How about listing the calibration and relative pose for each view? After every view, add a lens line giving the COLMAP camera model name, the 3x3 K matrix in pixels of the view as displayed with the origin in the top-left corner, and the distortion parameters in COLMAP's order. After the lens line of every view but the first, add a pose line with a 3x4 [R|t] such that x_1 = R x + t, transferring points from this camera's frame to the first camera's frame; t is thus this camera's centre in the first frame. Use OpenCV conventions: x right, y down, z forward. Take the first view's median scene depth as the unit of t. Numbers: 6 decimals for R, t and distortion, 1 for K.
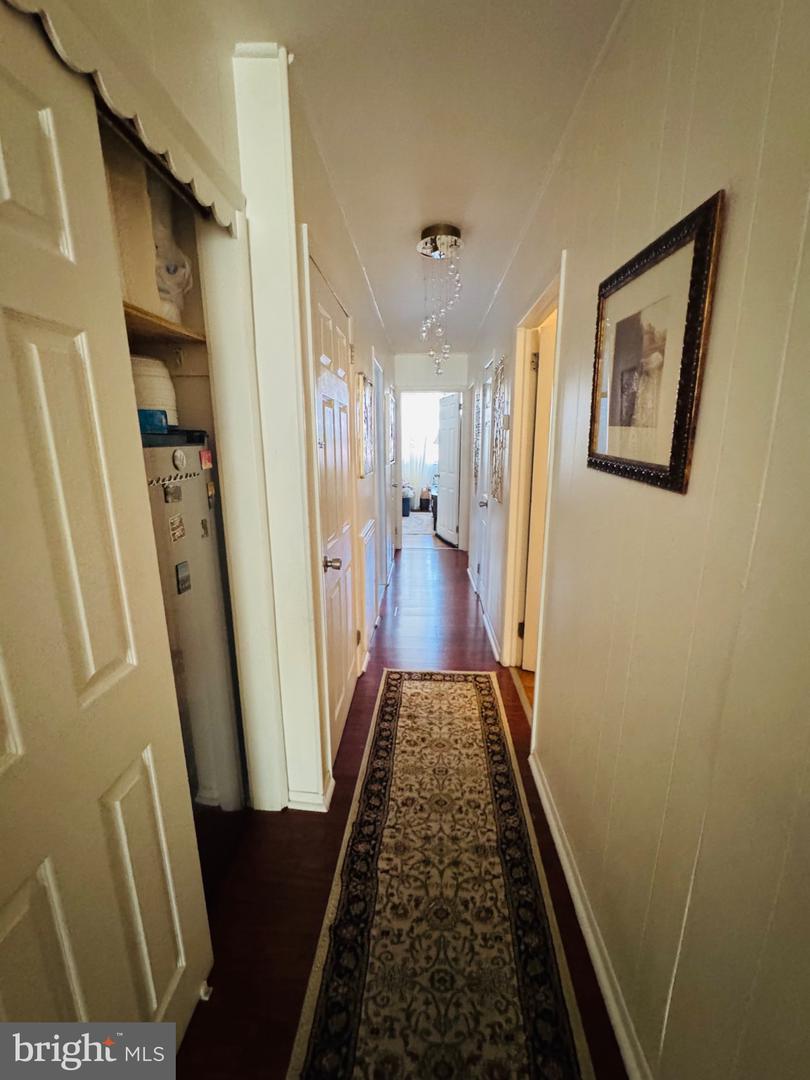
lens RADIAL K [[431.6, 0, 405.3], [0, 431.6, 536.5], [0, 0, 1]] dist [0.000629, 0.000007]
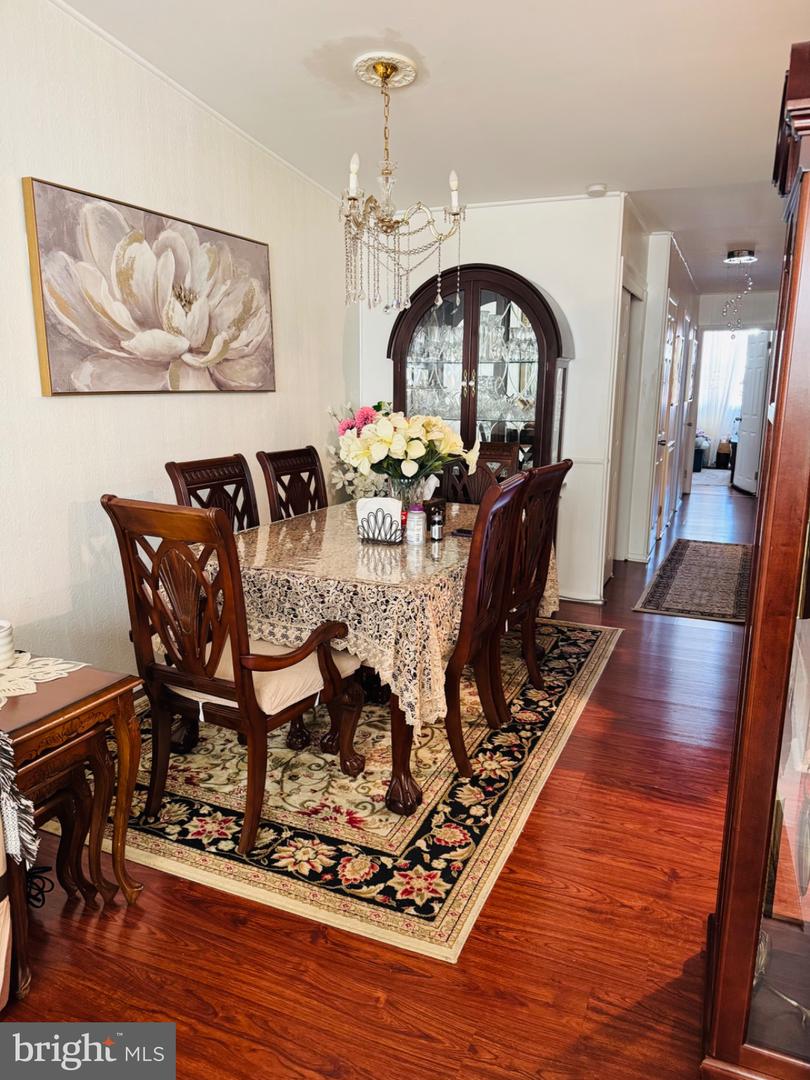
lens RADIAL K [[767.8, 0, 404.4], [0, 767.8, 539.6], [0, 0, 1]] dist [-0.009489, -0.002147]
pose [[0.934537, 0.081528, -0.346400, -0.003811], [-0.088119, 0.996104, -0.003292, 0.170977], [0.344782, 0.033601, 0.938081, -0.716755]]
